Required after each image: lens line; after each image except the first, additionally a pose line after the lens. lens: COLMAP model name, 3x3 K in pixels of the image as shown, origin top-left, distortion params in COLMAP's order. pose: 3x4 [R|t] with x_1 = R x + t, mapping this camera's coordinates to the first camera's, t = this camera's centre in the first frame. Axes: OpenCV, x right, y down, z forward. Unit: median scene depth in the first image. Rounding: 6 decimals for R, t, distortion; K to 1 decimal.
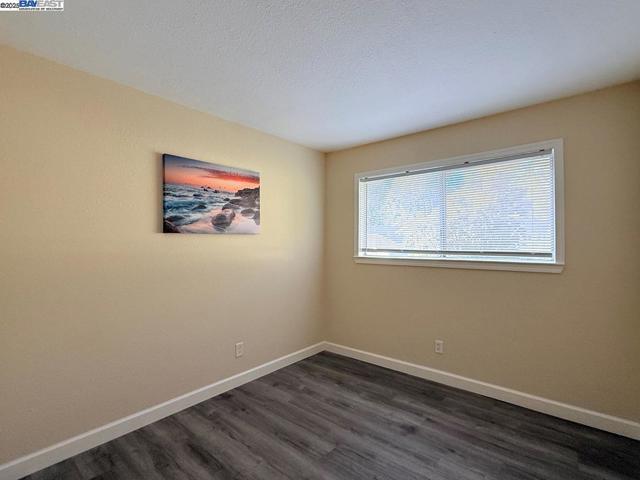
lens RADIAL K [[310.6, 0, 320.0], [0, 310.6, 240.0], [0, 0, 1]] dist [-0.000832, 0.000176]
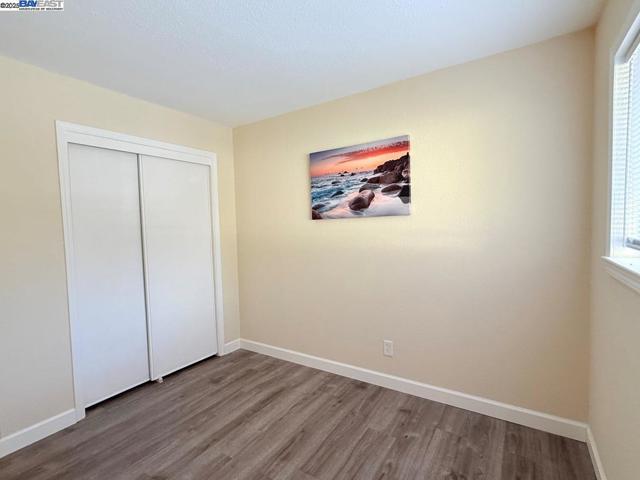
lens RADIAL K [[310.6, 0, 320.0], [0, 310.6, 240.0], [0, 0, 1]] dist [-0.000832, 0.000176]
pose [[0.125846, 0.041302, -0.991190, 0.631798], [0.027438, 0.998606, 0.045095, 0.002815], [0.991670, -0.032872, 0.124537, 0.780488]]
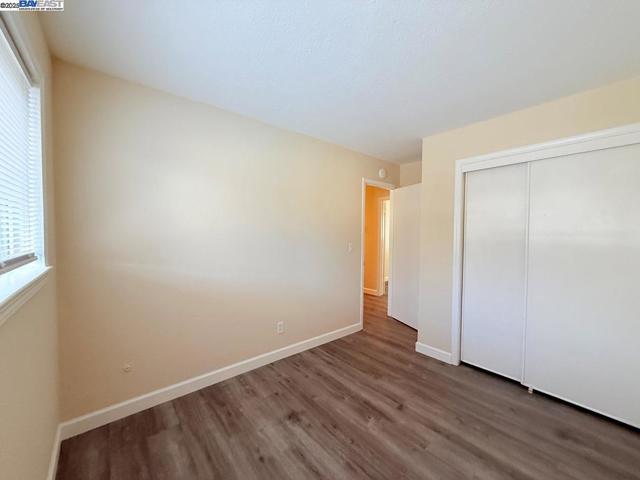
lens RADIAL K [[255.0, 0, 319.0], [0, 255.0, 240.6], [0, 0, 1]] dist [0.000695, 0.000020]
pose [[-0.985506, -0.014685, 0.169001, 0.101479], [-0.009727, 0.999499, 0.030127, -0.002046], [-0.169359, 0.028046, -0.985155, 1.283242]]
